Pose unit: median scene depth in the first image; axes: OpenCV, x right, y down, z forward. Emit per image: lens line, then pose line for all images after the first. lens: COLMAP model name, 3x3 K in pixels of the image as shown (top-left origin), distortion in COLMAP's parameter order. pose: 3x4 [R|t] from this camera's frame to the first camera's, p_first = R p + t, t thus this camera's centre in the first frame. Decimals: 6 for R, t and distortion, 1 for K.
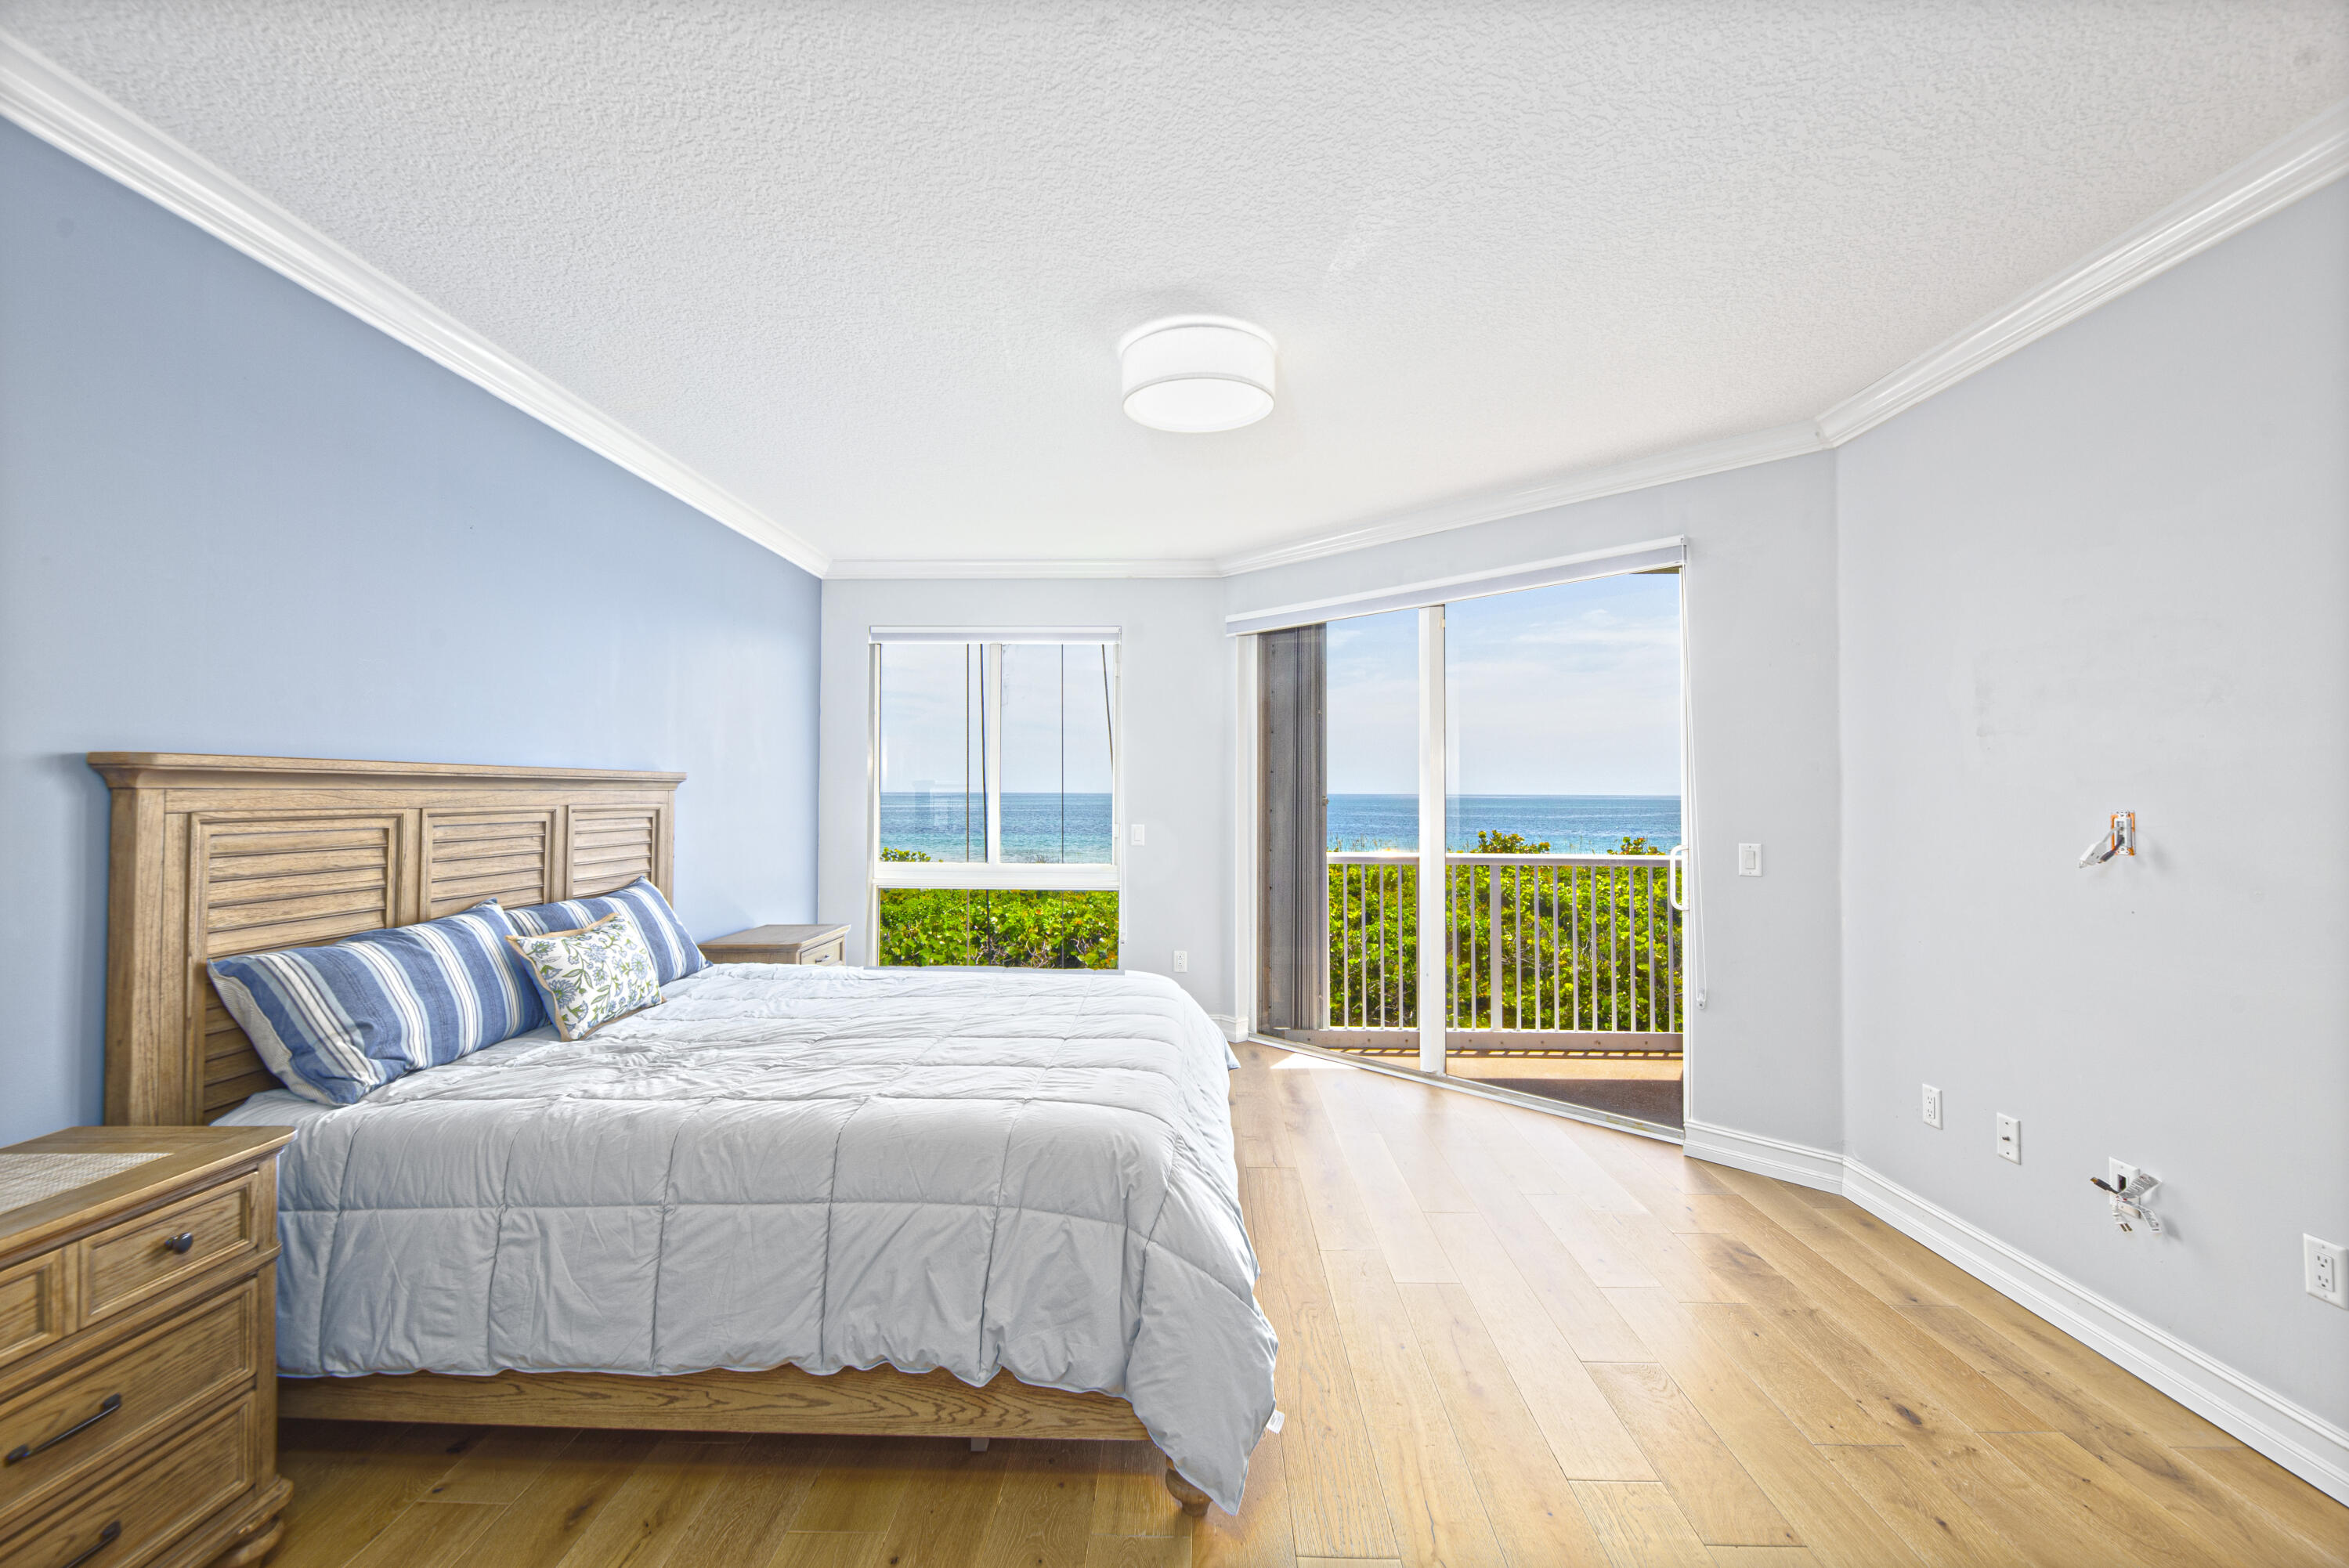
lens RADIAL K [[981.3, 0, 1174.5], [0, 981.3, 780.5], [0, 0, 1]] dist [-0.000077, -0.000022]
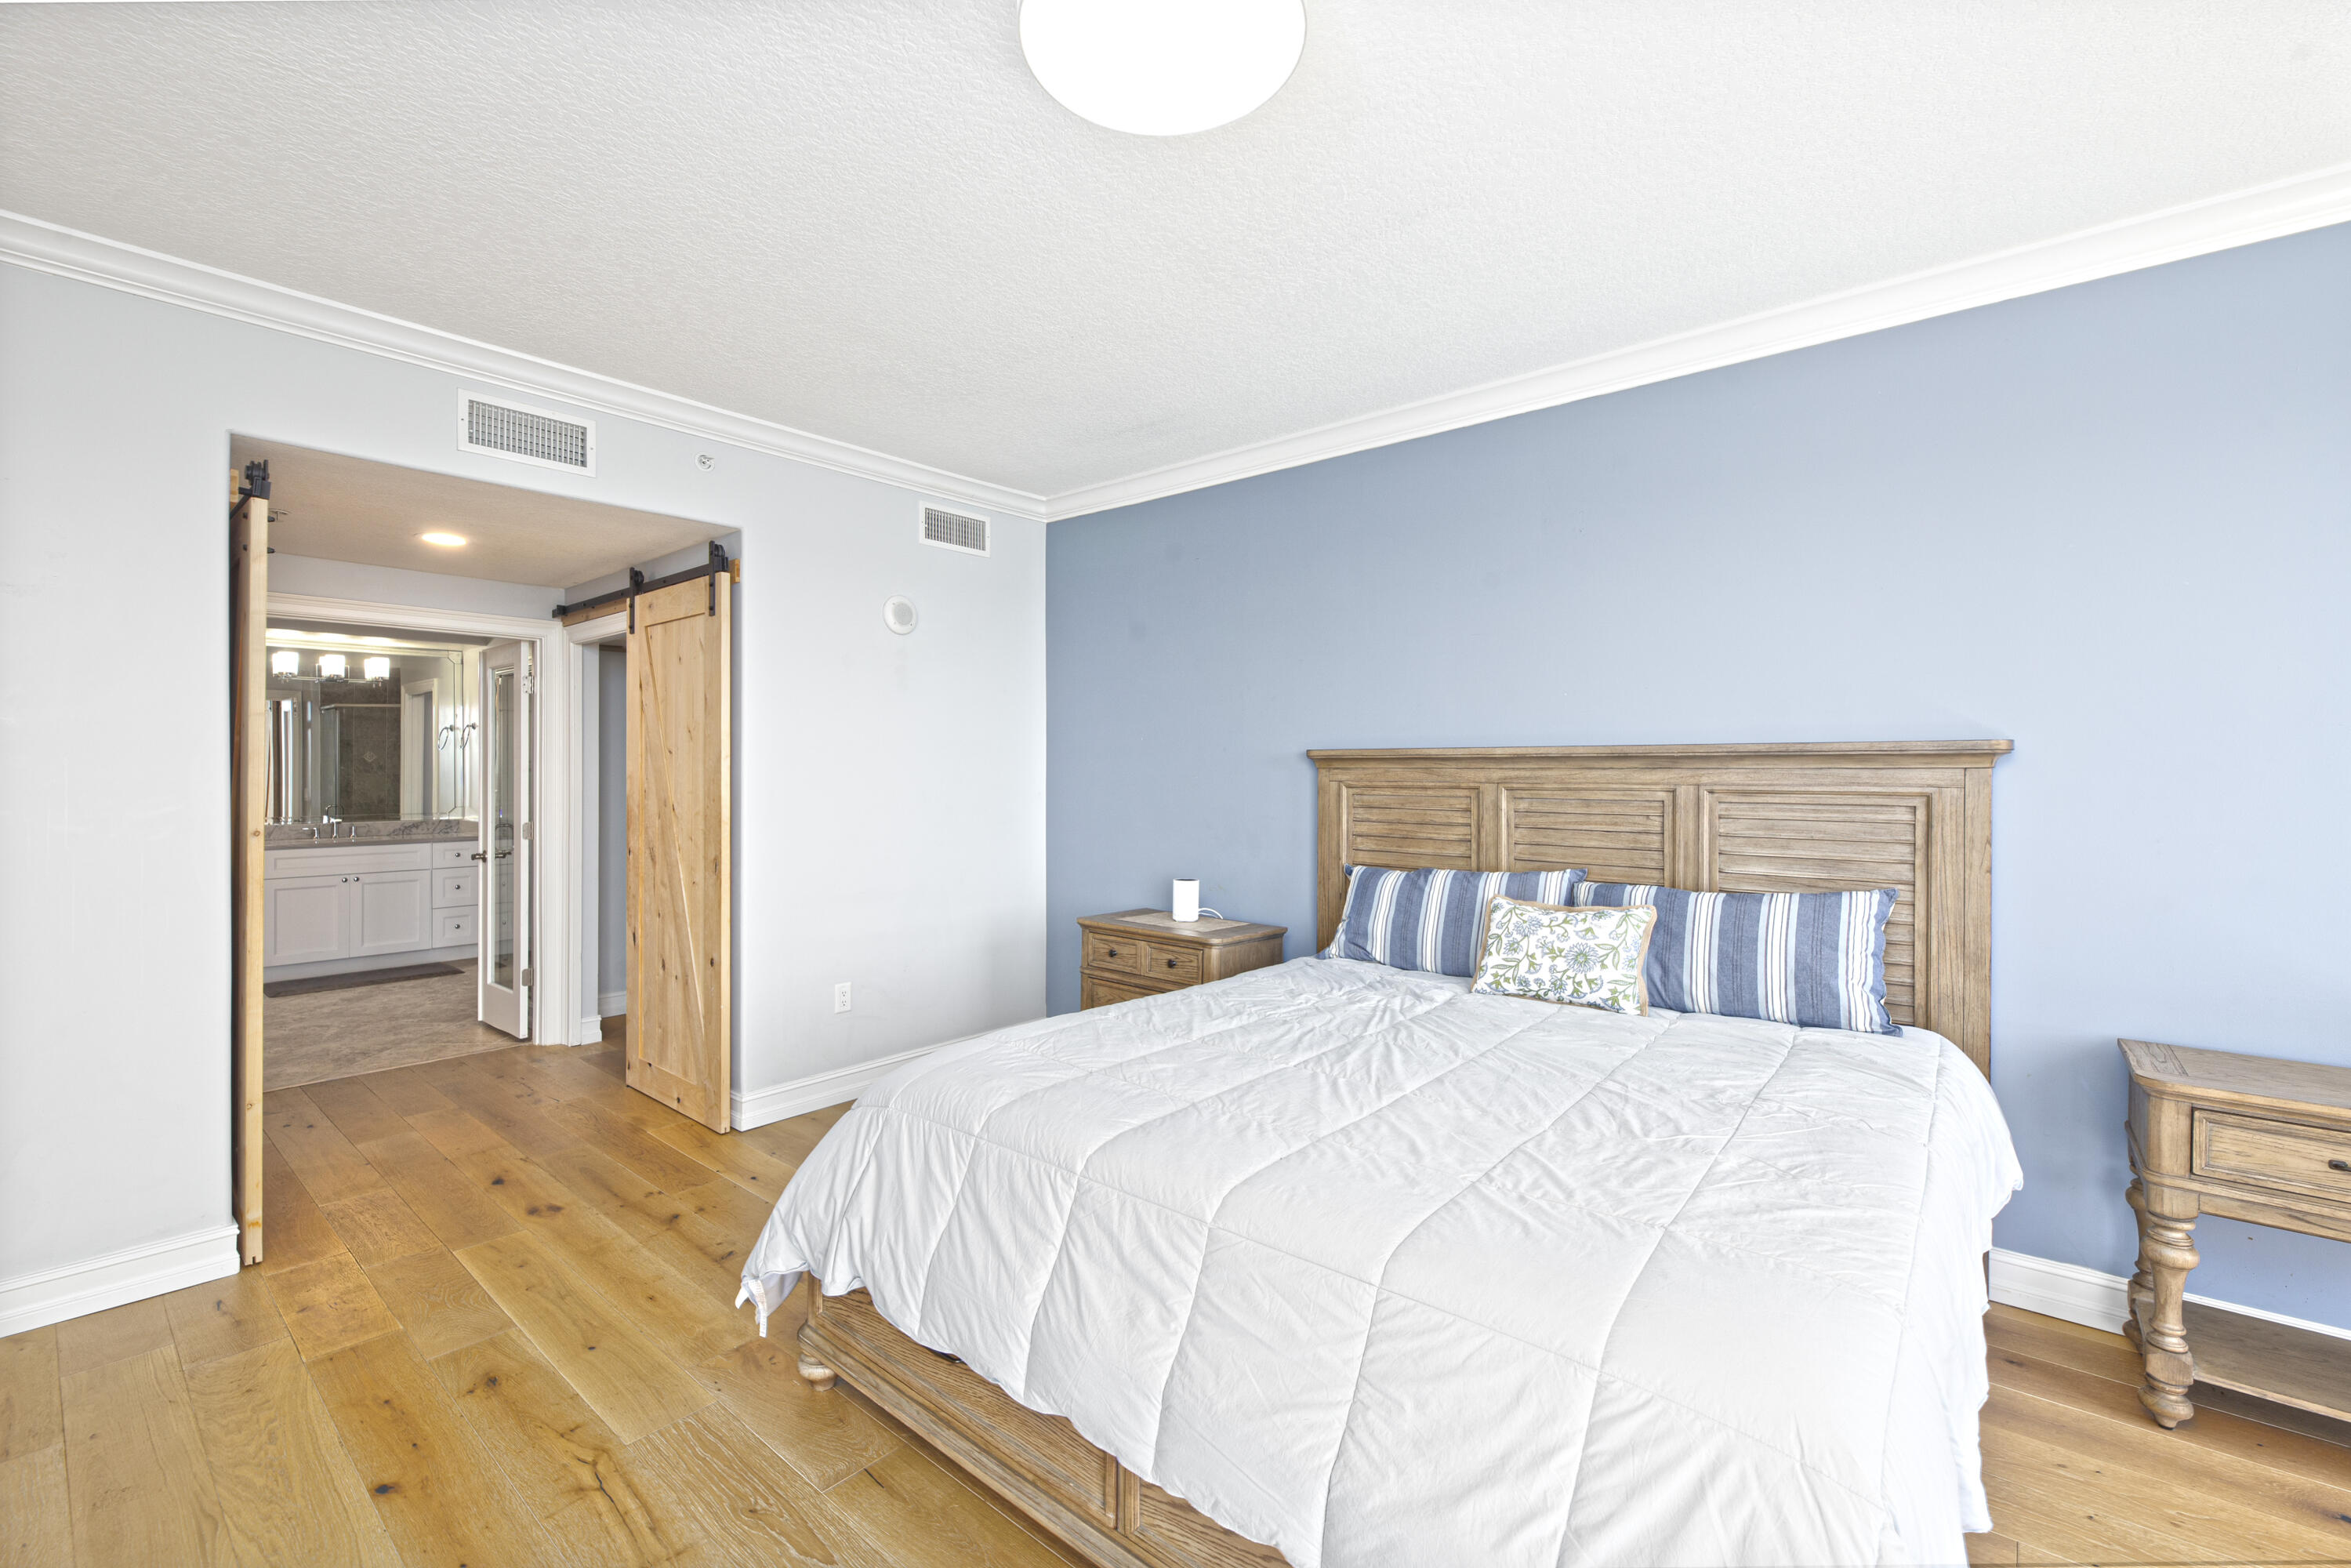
lens RADIAL K [[982.2, 0, 1173.5], [0, 982.2, 775.9], [0, 0, 1]] dist [-0.000077, -0.000022]
pose [[-0.621631, 0.008204, -0.783267, 0.448430], [0.012575, 0.999921, 0.000493, 0.012370], [0.783209, -0.009543, -0.621685, 1.357402]]
